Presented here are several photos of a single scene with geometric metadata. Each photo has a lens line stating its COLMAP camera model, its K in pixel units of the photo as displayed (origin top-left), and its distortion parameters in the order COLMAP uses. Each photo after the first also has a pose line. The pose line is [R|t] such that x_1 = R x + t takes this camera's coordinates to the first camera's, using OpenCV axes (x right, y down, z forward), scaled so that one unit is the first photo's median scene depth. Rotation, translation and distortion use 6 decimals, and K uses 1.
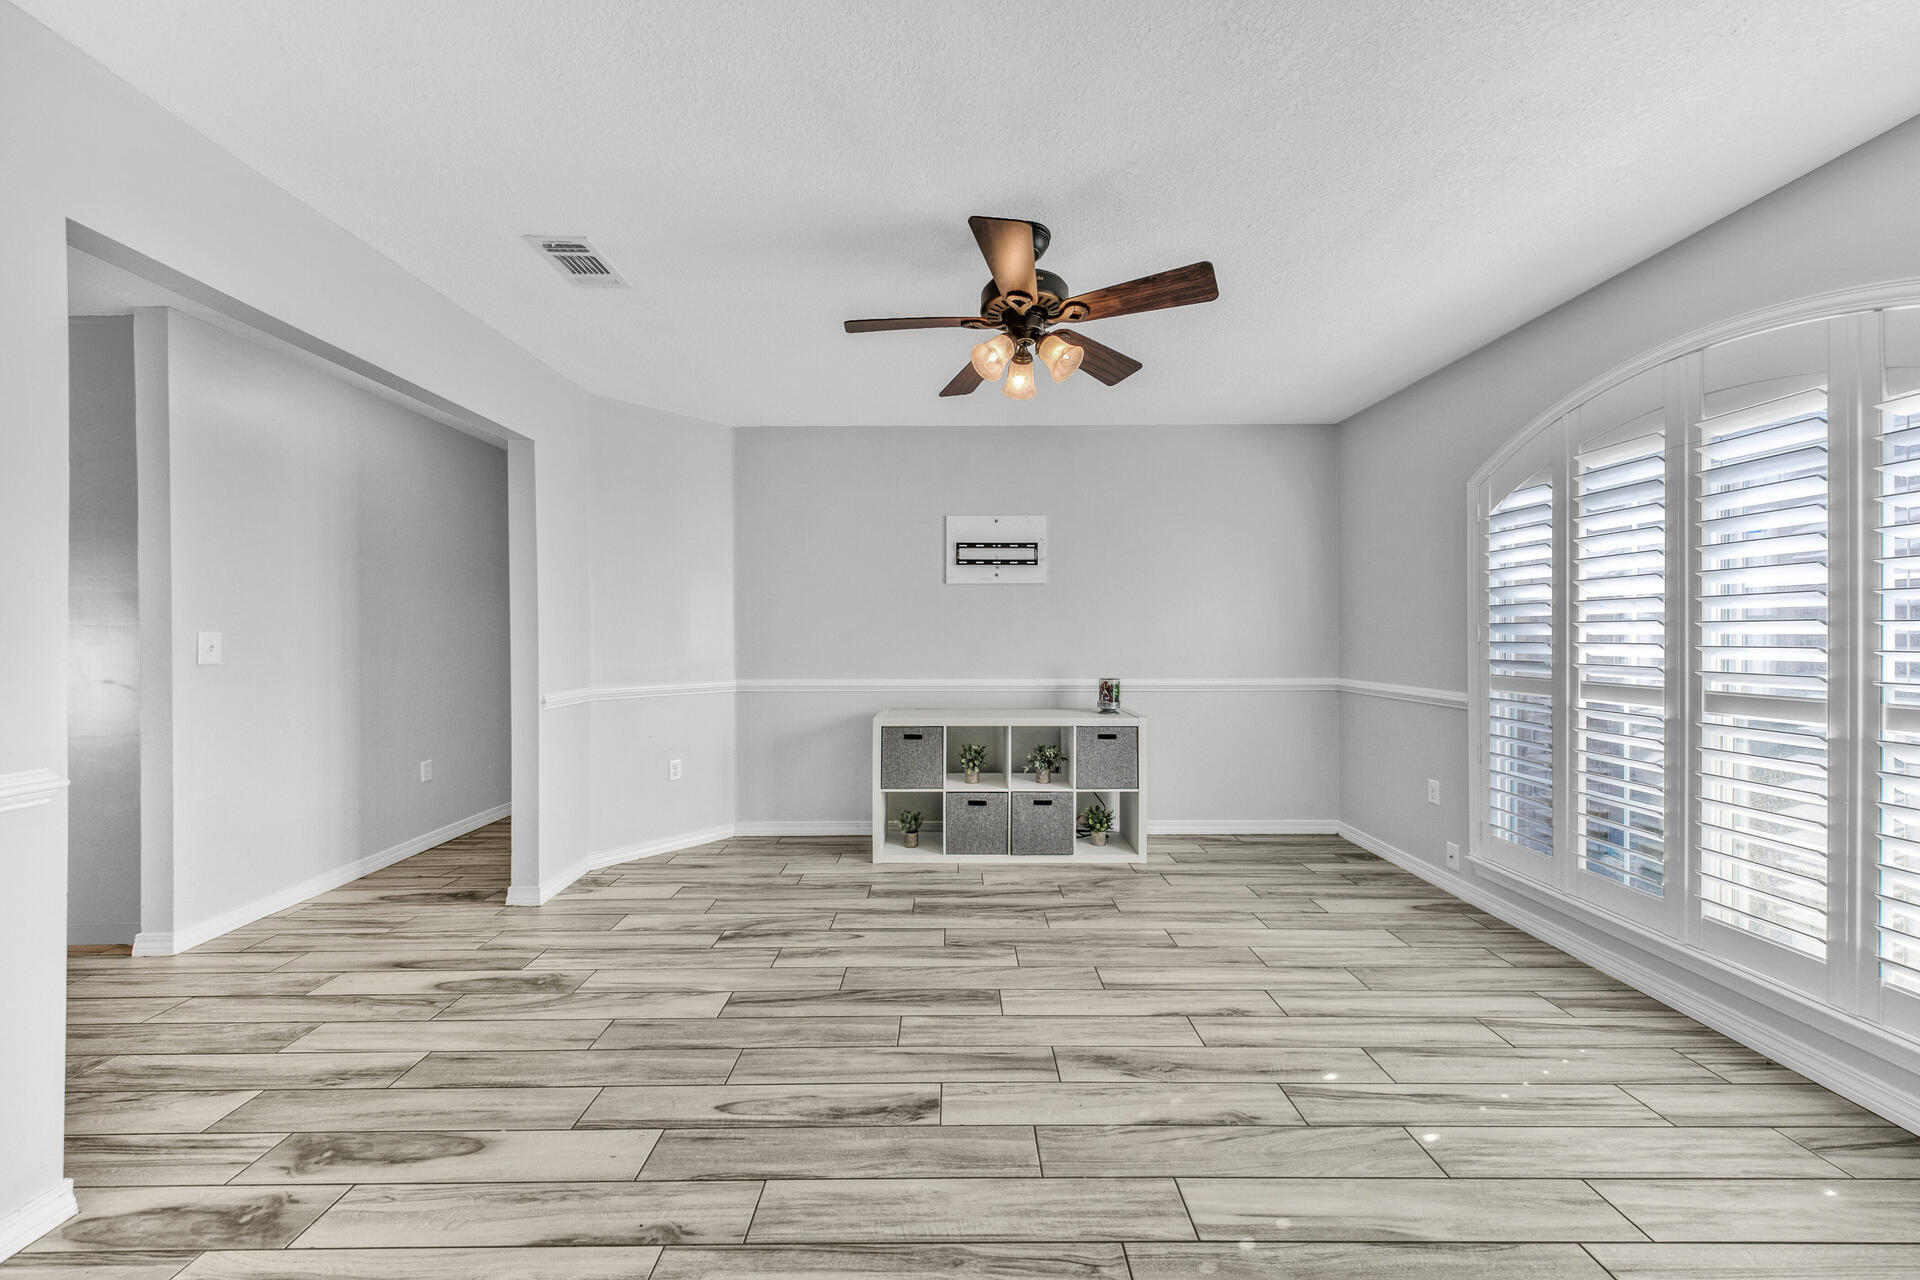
lens RADIAL K [[653.7, 0, 954.1], [0, 653.7, 636.5], [0, 0, 1]] dist [0.016204, -0.004707]
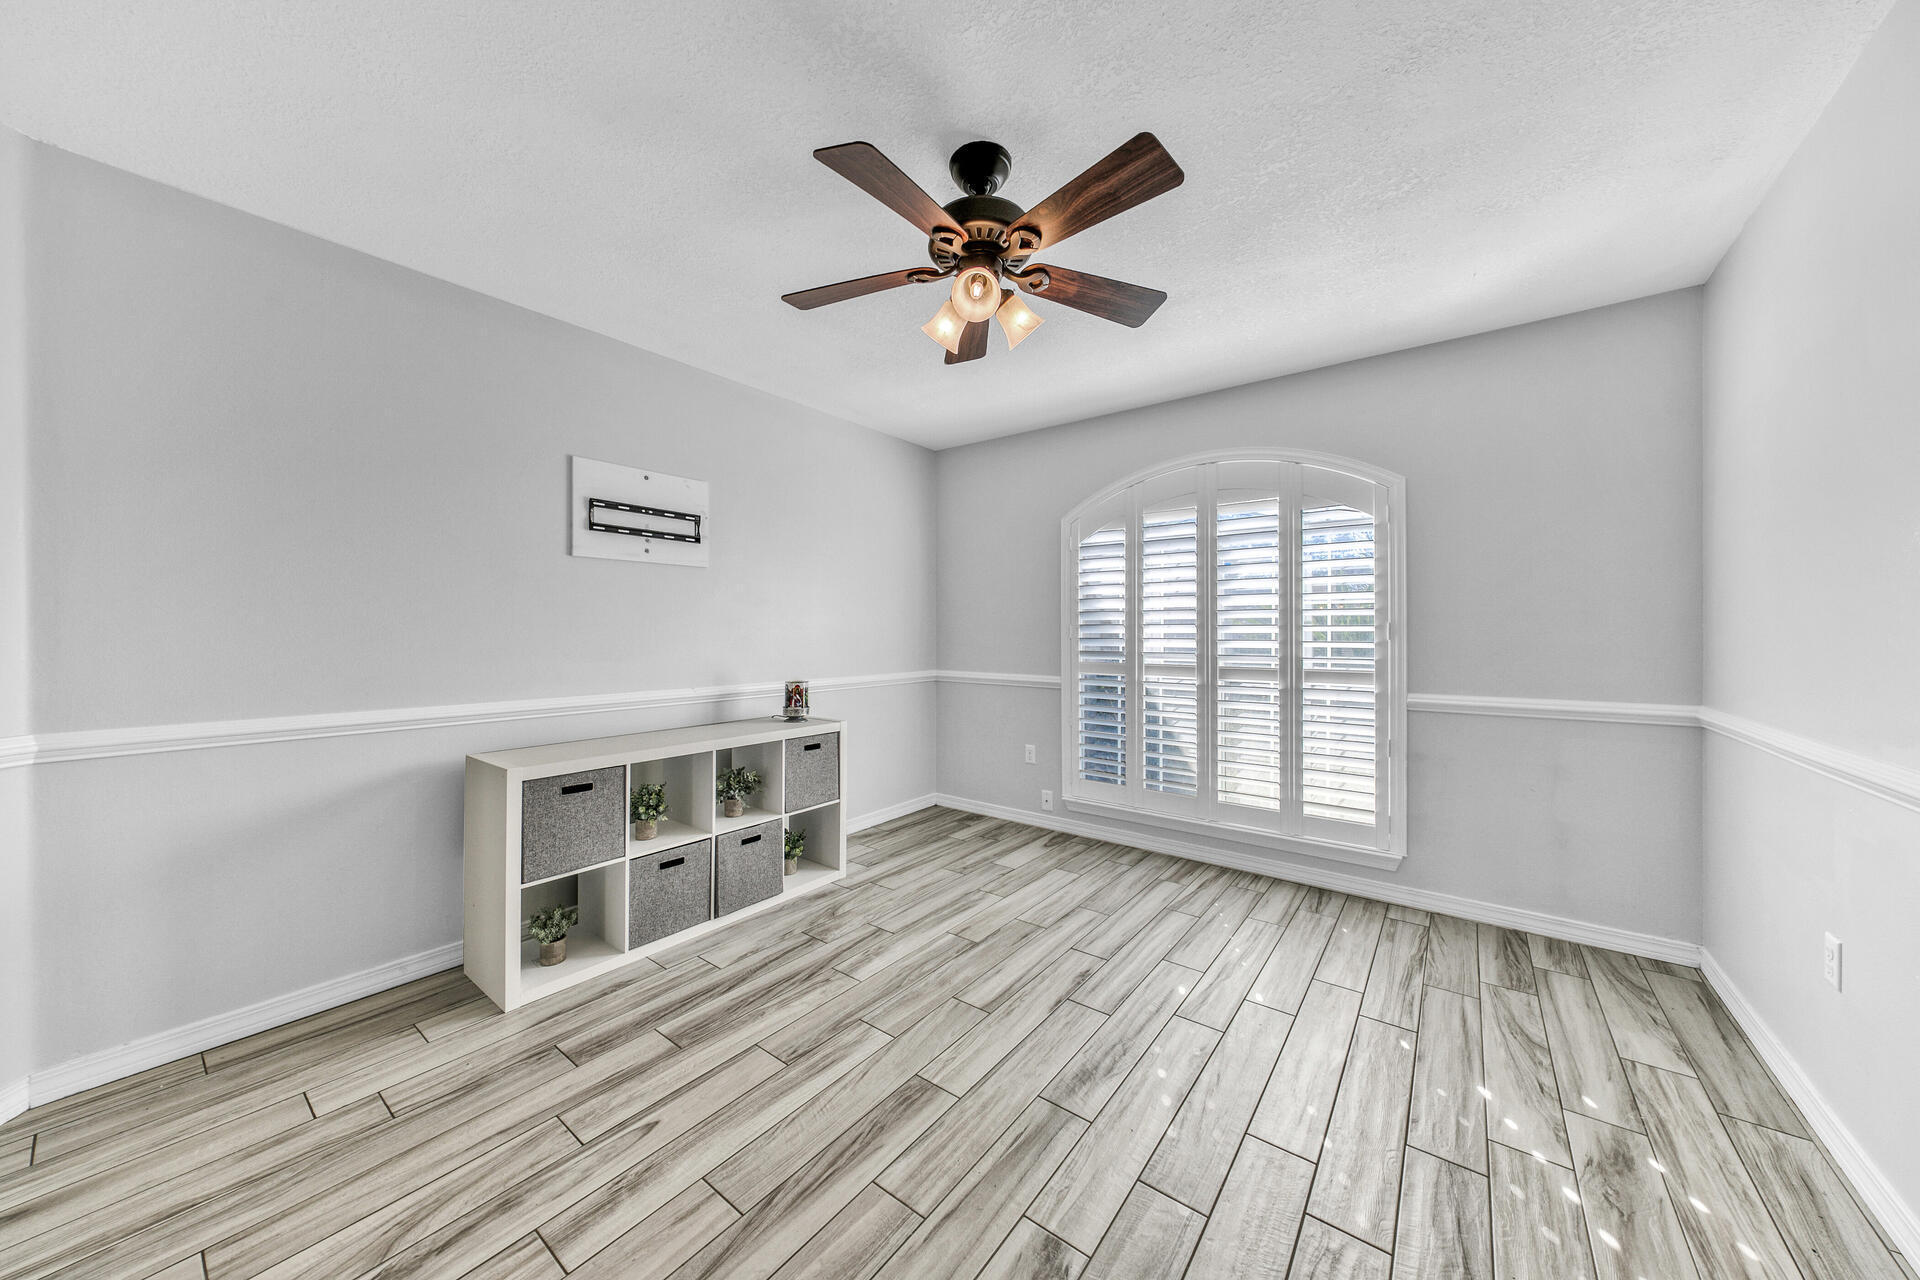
lens RADIAL K [[653.7, 0, 954.1], [0, 653.7, 636.5], [0, 0, 1]] dist [0.016204, -0.004707]
pose [[0.611771, -0.002223, 0.791032, -0.407310], [-0.000099, 0.999996, 0.002887, 0.000724], [-0.791035, -0.001845, 0.611768, 0.358101]]
